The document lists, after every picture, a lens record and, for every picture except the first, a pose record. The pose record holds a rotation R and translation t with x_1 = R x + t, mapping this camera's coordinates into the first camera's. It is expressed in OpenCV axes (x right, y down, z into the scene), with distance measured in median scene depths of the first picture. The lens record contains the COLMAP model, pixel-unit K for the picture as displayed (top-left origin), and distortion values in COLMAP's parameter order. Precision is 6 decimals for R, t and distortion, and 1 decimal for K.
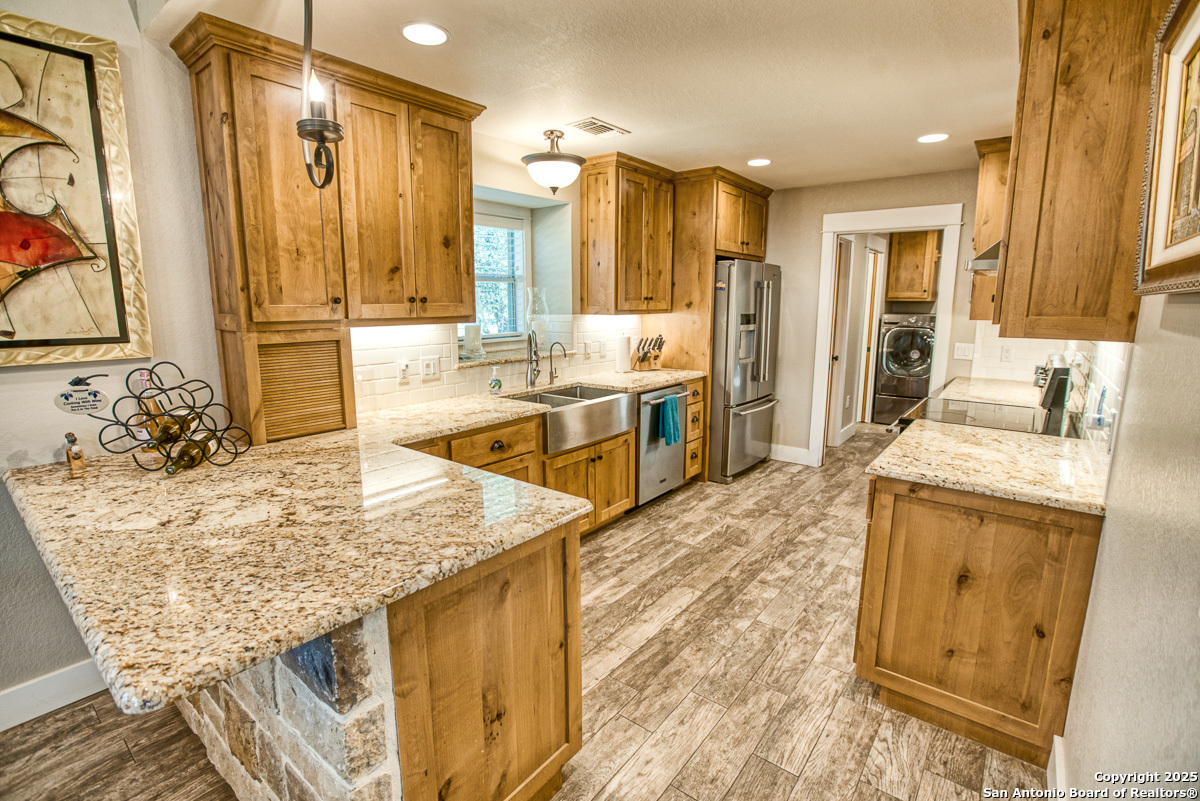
lens RADIAL K [[552.1, 0, 618.8], [0, 552.1, 386.9], [0, 0, 1]] dist [-0.047494, 0.012126]
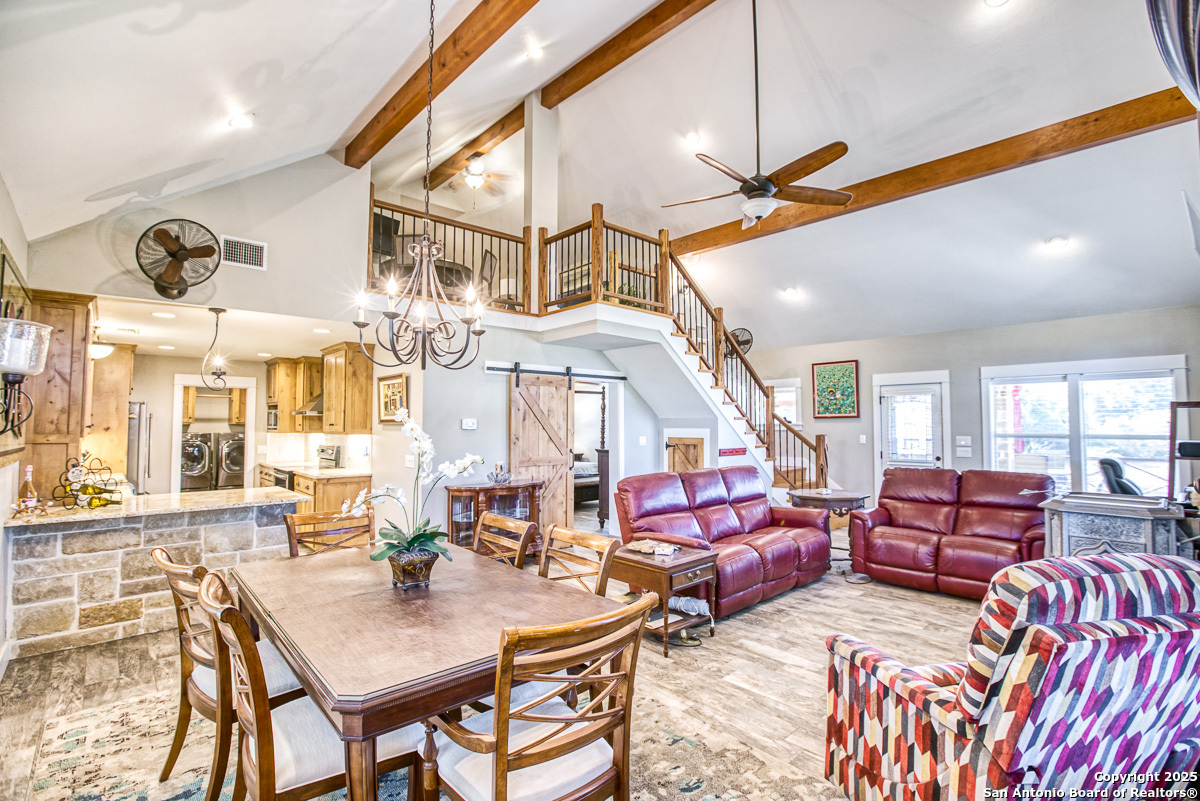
lens RADIAL K [[552.1, 0, 602.7], [0, 552.1, 393.5], [0, 0, 1]] dist [-0.047494, 0.012126]
pose [[0.177161, 0.053094, 0.982749, -1.934037], [0.158010, 0.984056, -0.081649, 0.154972], [-0.971415, 0.169750, 0.165947, -1.005352]]
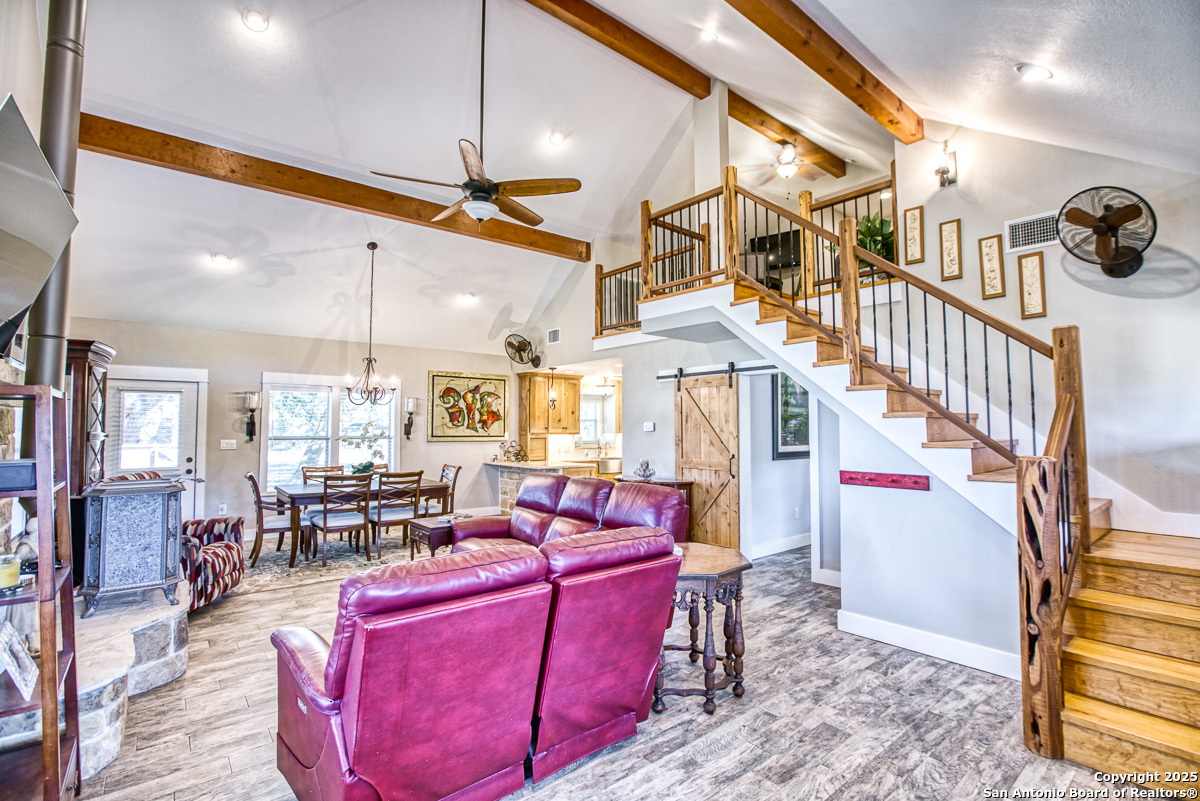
lens RADIAL K [[552.1, 0, 598.3], [0, 552.1, 402.0], [0, 0, 1]] dist [-0.047494, 0.012126]
pose [[0.969630, -0.014334, -0.244154, 0.896107], [-0.035970, 0.979068, -0.200332, 0.476836], [0.241915, 0.203030, 0.948818, -2.941641]]
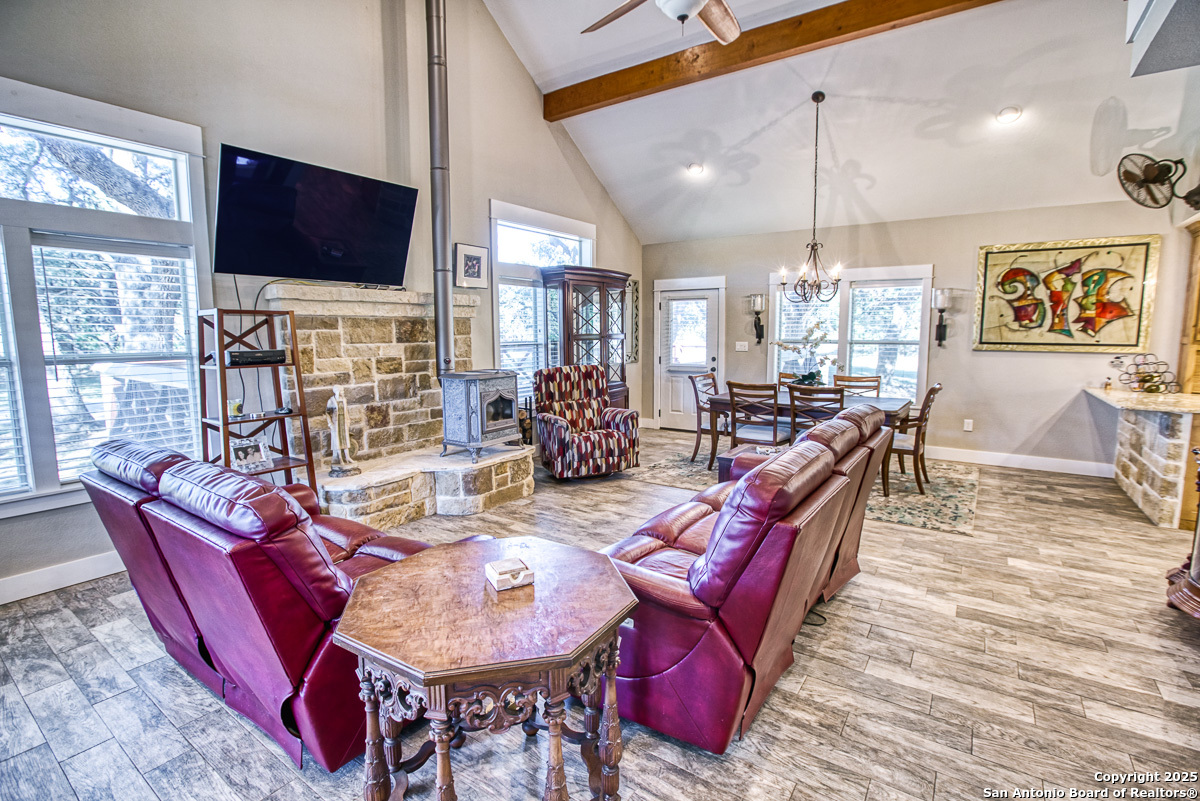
lens RADIAL K [[552.1, 0, 597.9], [0, 552.1, 398.8], [0, 0, 1]] dist [-0.047494, 0.012126]
pose [[0.031136, 0.121717, -0.992076, 1.390207], [-0.154347, 0.981237, 0.115543, 0.236500], [0.987526, 0.149526, 0.049339, -1.465911]]
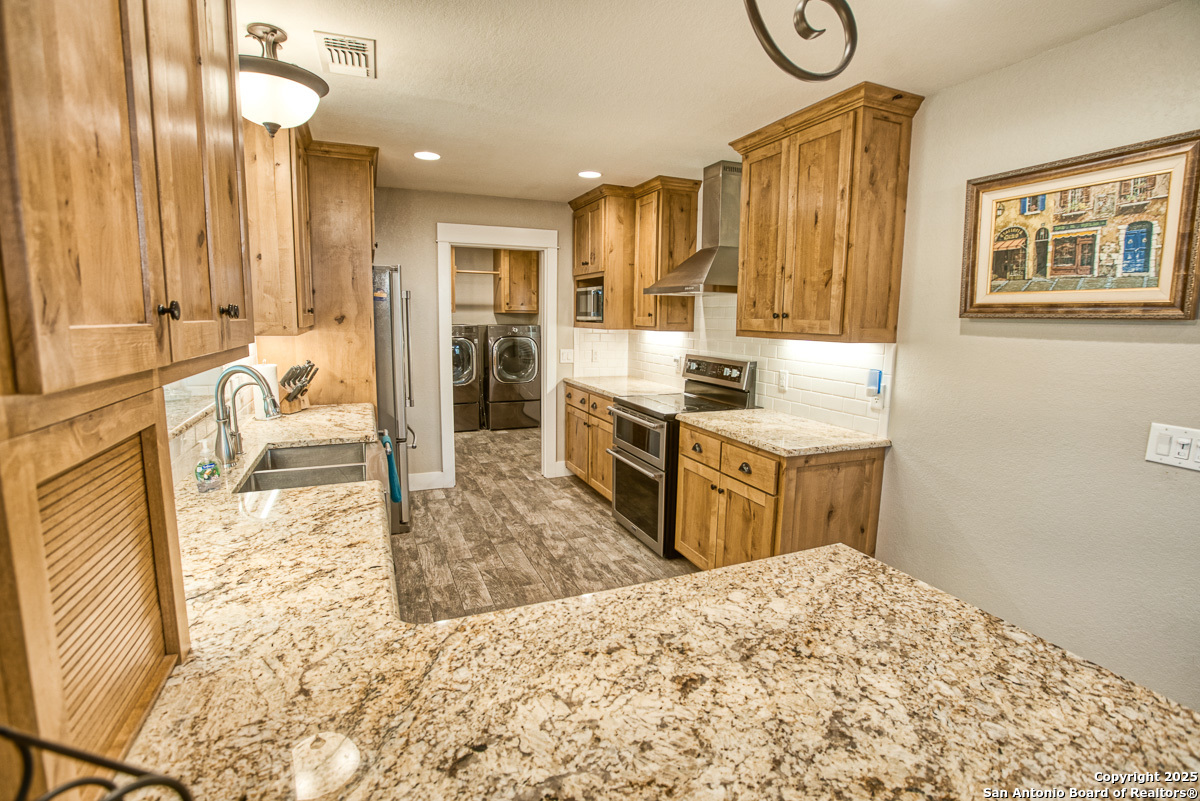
lens RADIAL K [[552.1, 0, 597.1], [0, 552.1, 392.6], [0, 0, 1]] dist [-0.047494, 0.012126]
pose [[0.505070, -0.112226, 0.855751, -0.650535], [0.121545, 0.990878, 0.058211, -0.089007], [-0.854477, 0.074611, 0.514103, 0.573995]]
